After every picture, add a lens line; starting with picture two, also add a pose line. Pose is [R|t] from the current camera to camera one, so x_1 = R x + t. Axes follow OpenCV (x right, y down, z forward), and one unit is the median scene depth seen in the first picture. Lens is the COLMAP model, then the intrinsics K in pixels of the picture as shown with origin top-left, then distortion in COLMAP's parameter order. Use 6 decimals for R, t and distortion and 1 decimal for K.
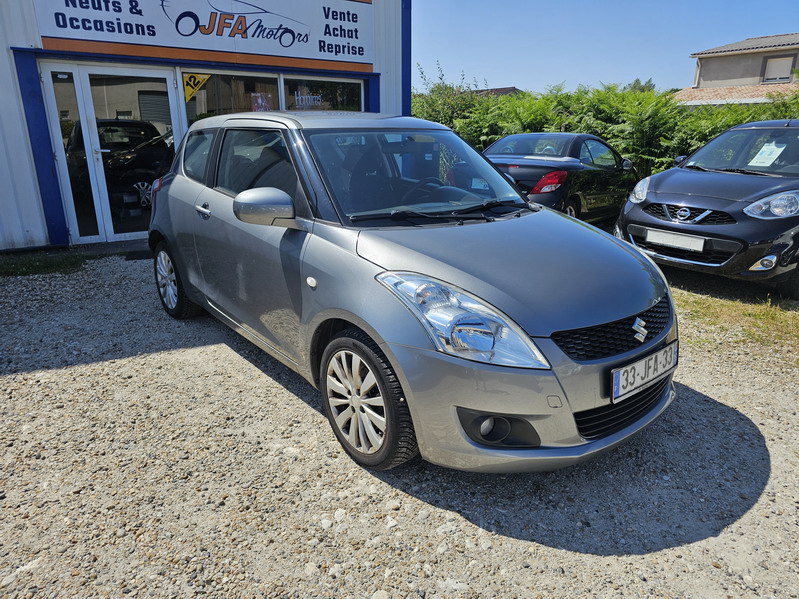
lens RADIAL K [[541.6, 0, 399.5], [0, 541.6, 299.5], [0, 0, 1]] dist [0.006630, -0.005443]
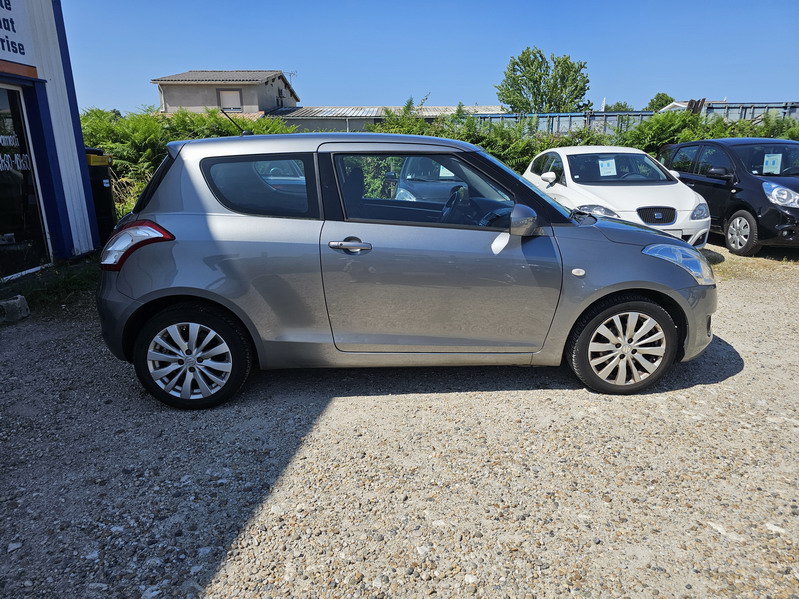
lens RADIAL K [[541.6, 0, 399.5], [0, 541.6, 299.5], [0, 0, 1]] dist [0.006630, -0.005443]
pose [[0.576669, -0.216140, 0.787868, -0.445503], [0.243169, 0.966071, 0.087042, -0.058761], [-0.779949, 0.141391, 0.609662, 0.178059]]
